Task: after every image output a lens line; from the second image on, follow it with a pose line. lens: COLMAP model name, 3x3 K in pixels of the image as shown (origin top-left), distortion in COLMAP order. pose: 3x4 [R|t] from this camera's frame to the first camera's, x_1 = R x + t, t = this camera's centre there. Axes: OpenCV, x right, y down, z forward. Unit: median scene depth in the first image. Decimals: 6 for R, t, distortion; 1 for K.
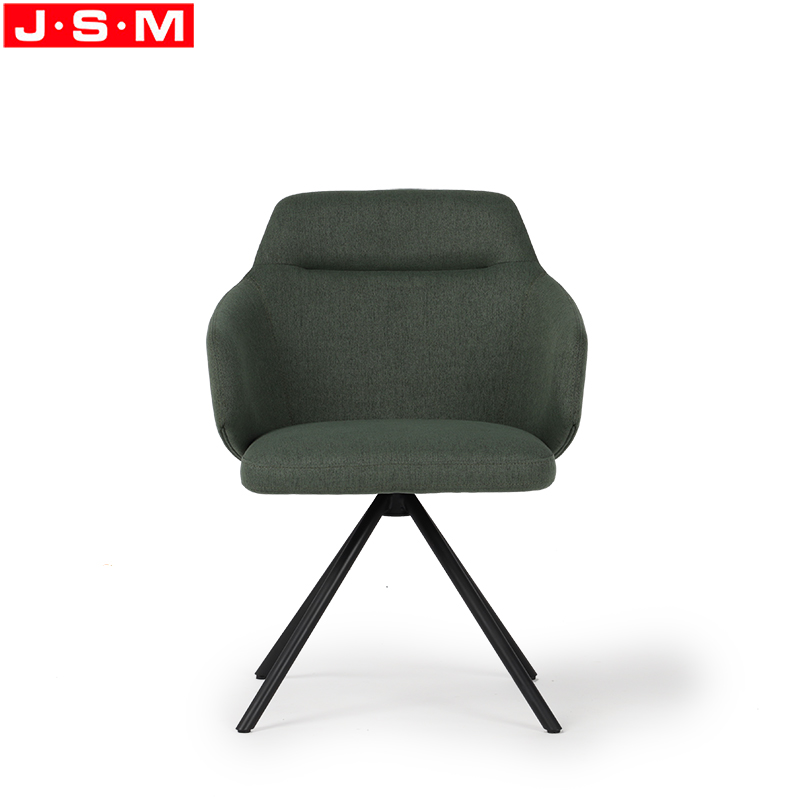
lens RADIAL K [[4062.4, 0, 400.1], [0, 4062.4, 398.4], [0, 0, 1]] dist [0.137055, 0.000000]
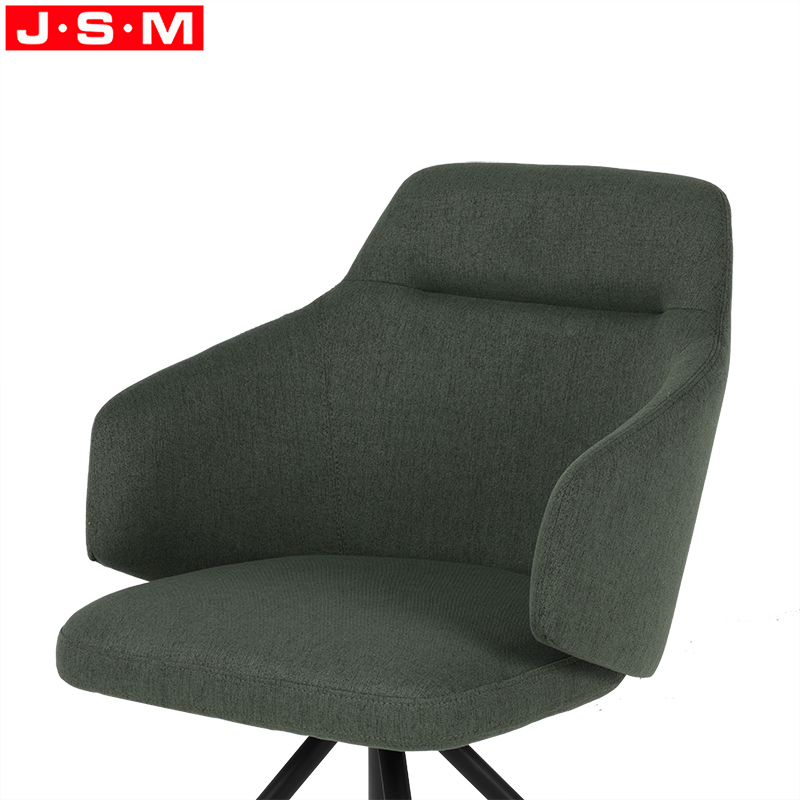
lens RADIAL K [[3471.8, 0, 405.5], [0, 3471.8, 397.9], [0, 0, 1]] dist [-0.032197, 0.000000]
pose [[0.765545, 0.096482, -0.636107, 0.307188], [-0.043512, 0.994192, 0.098429, -0.067104], [0.641909, -0.047674, 0.765297, 0.601321]]
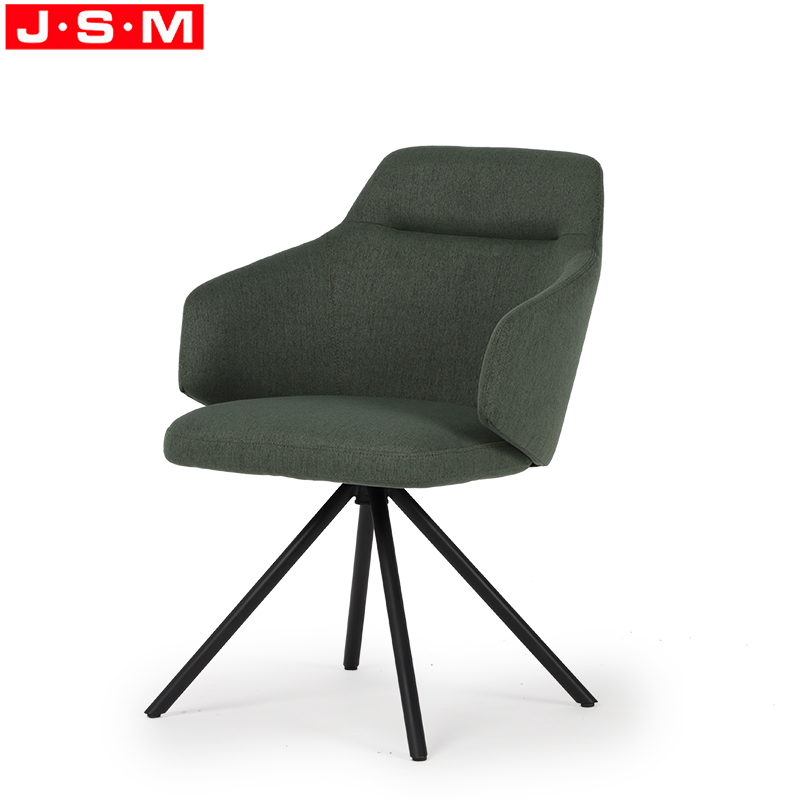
lens RADIAL K [[4062.4, 0, 394.3], [0, 4062.4, 402.2], [0, 0, 1]] dist [0.137055, 0.000000]
pose [[0.800742, 0.081235, -0.593475, 0.524613], [-0.072470, 0.996622, 0.038638, -0.028476], [0.594609, 0.012070, 0.803924, 0.263706]]
